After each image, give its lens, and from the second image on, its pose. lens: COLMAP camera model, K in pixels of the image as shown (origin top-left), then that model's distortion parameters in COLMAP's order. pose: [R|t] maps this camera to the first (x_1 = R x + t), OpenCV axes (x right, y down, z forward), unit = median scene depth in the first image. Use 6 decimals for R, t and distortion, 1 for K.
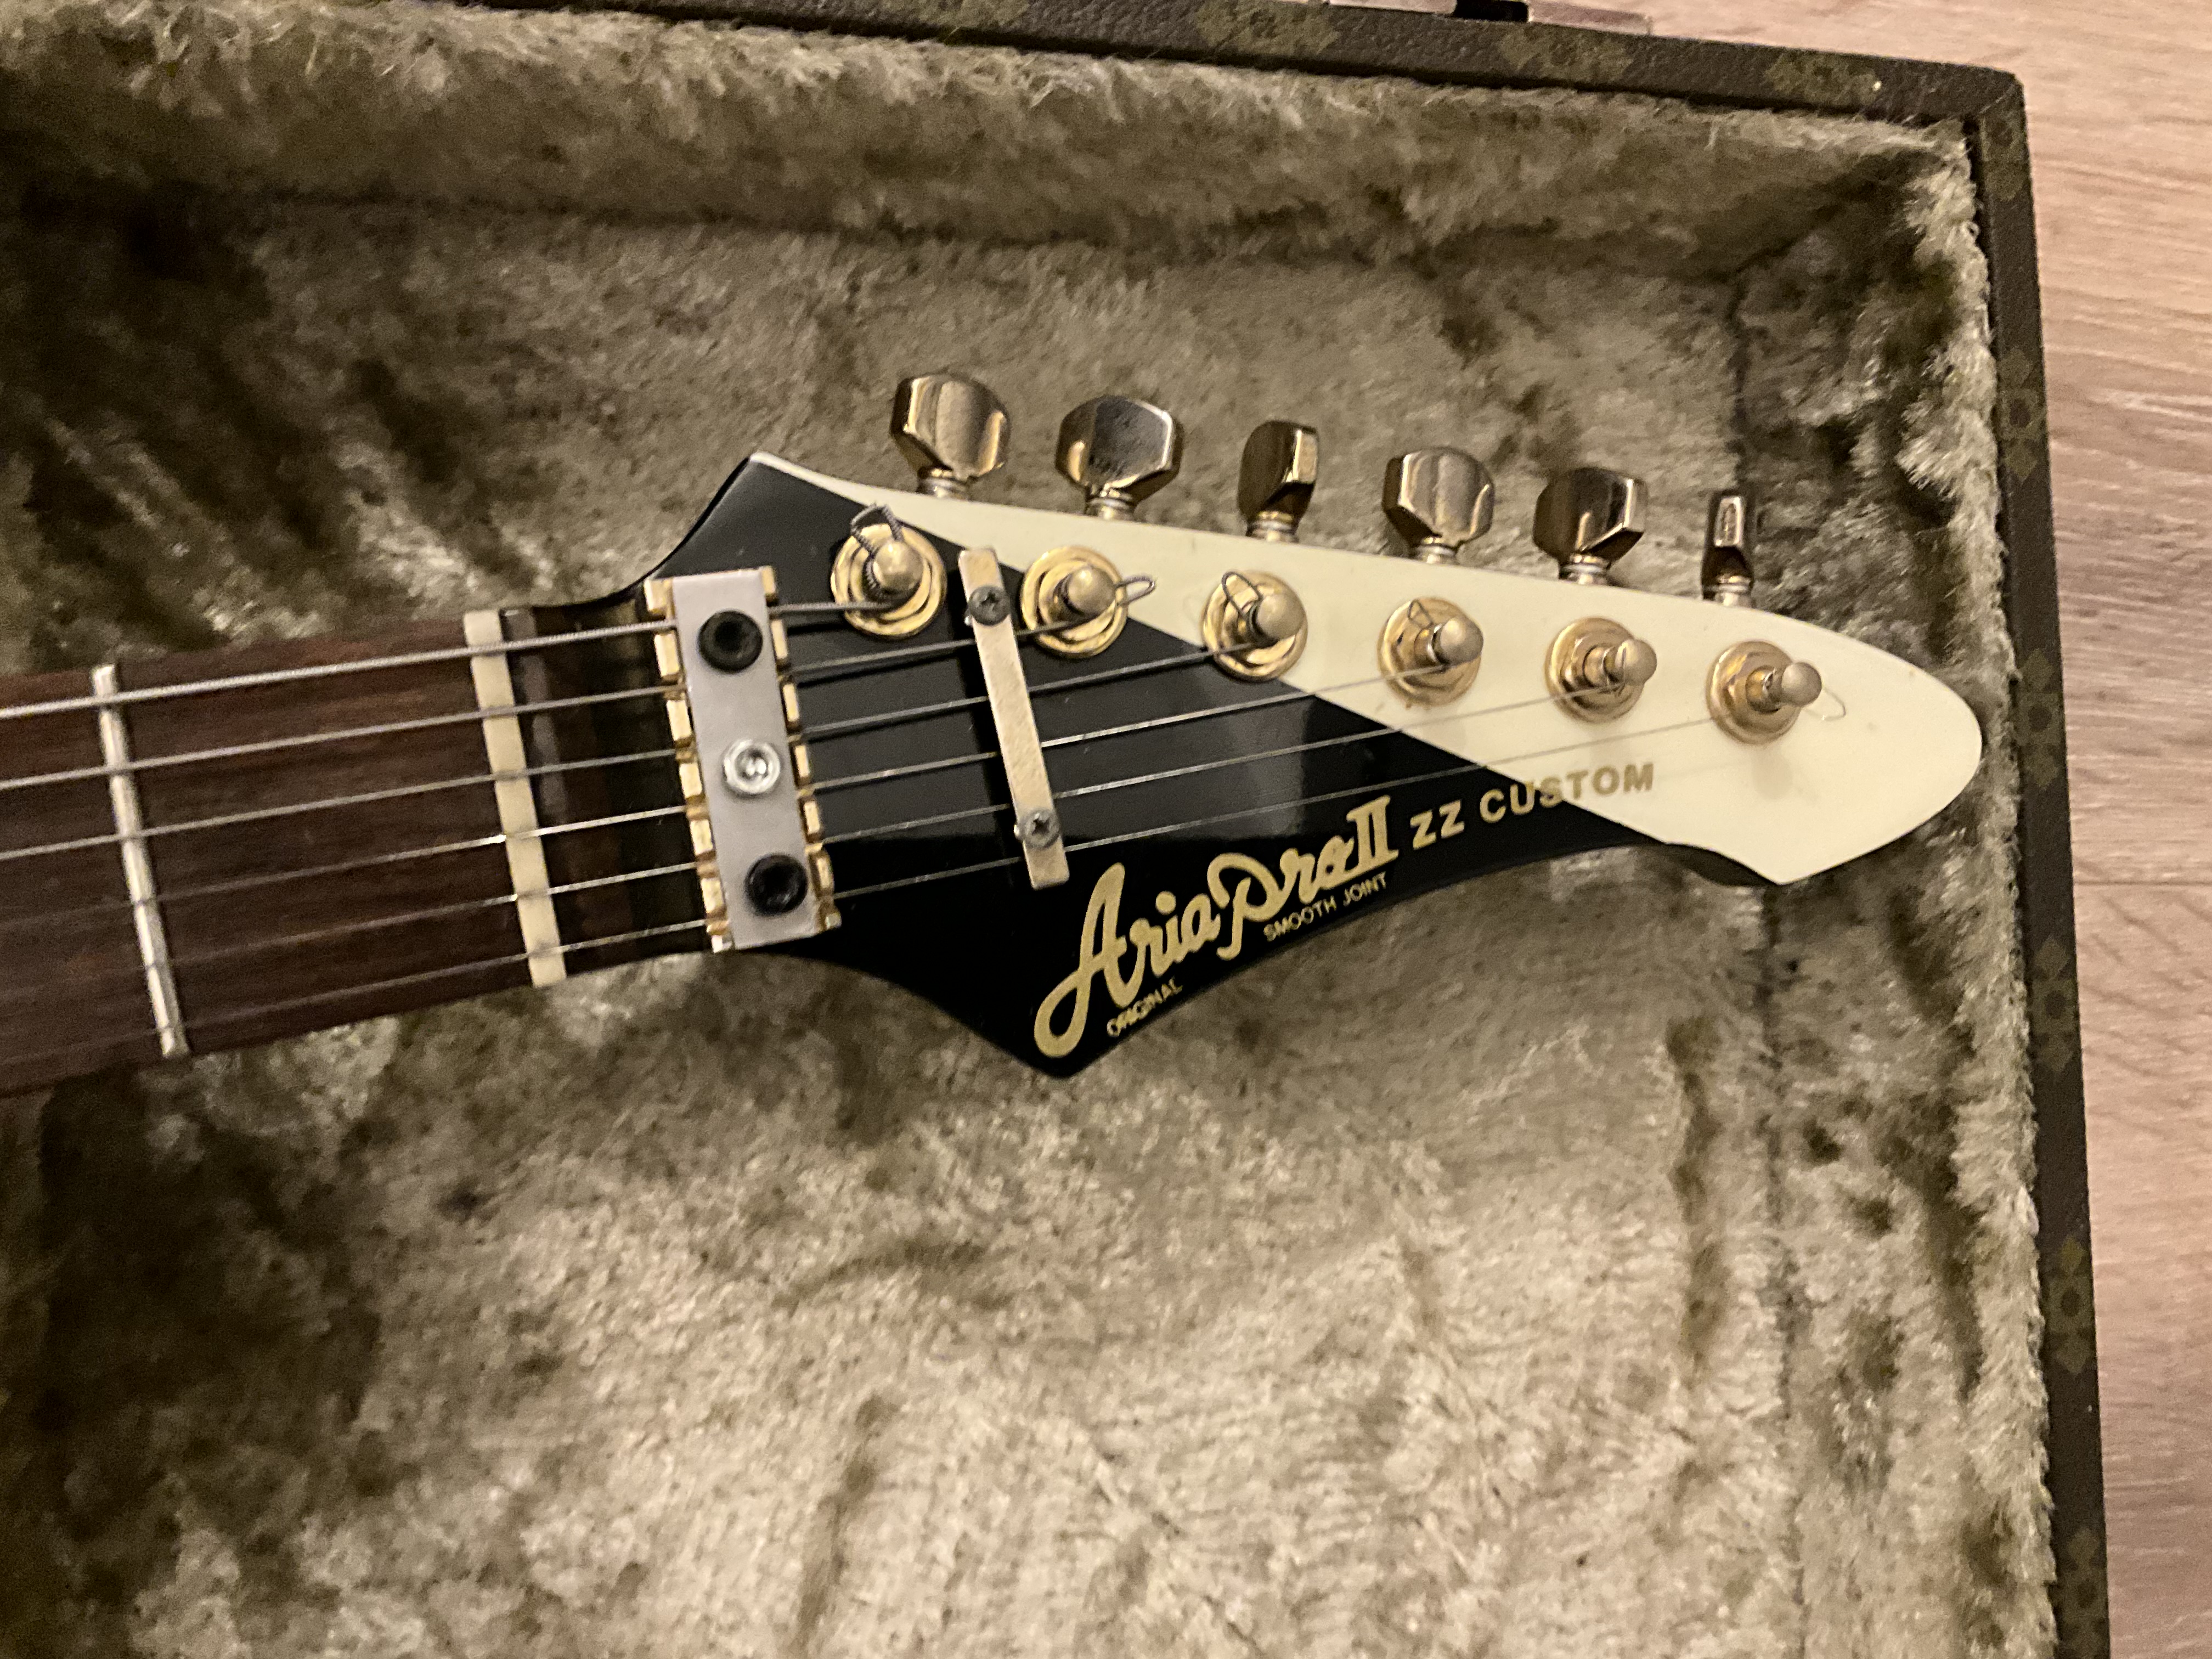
lens RADIAL K [[1843.2, 0, 1094.0], [0, 1843.2, 830.7], [0, 0, 1]] dist [-0.007646, -0.012254]
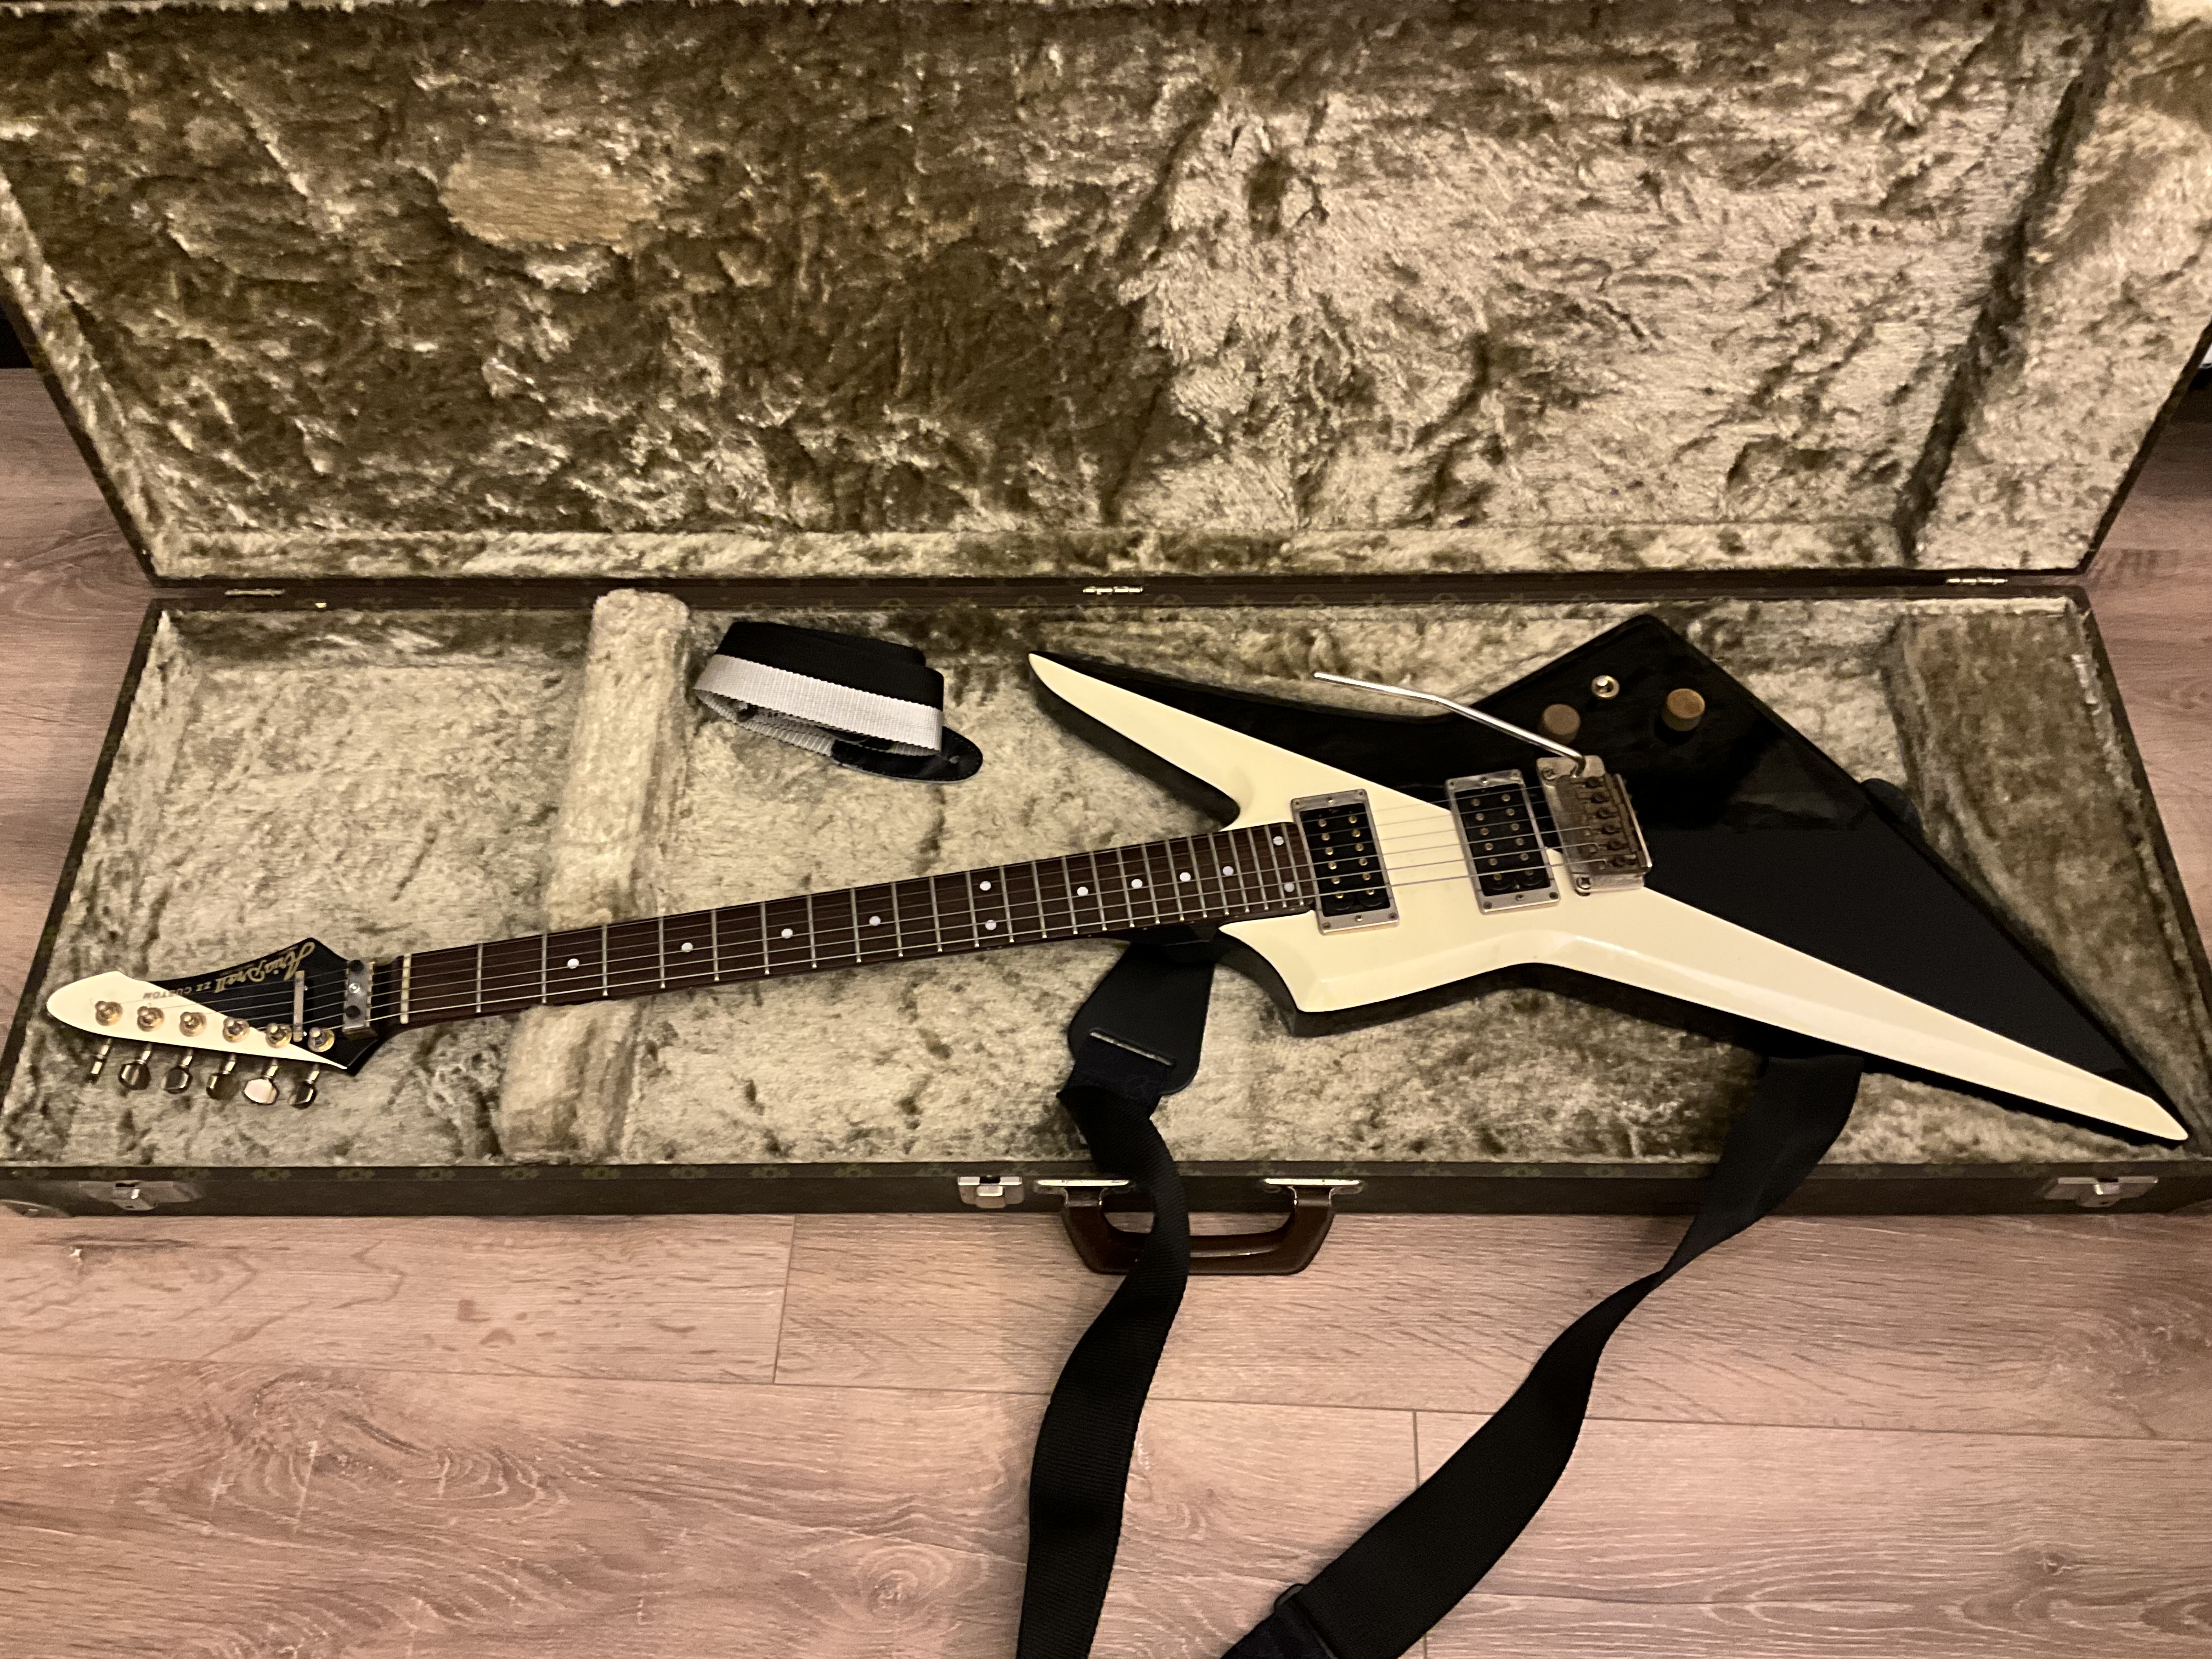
lens RADIAL K [[1843.2, 0, 1106.6], [0, 1843.2, 820.6], [0, 0, 1]] dist [-0.007646, -0.012254]
pose [[-0.971754, -0.146159, -0.185286, -0.867672], [0.021935, -0.837669, 0.545738, -1.708653], [-0.234973, 0.526259, 0.817214, -2.744330]]
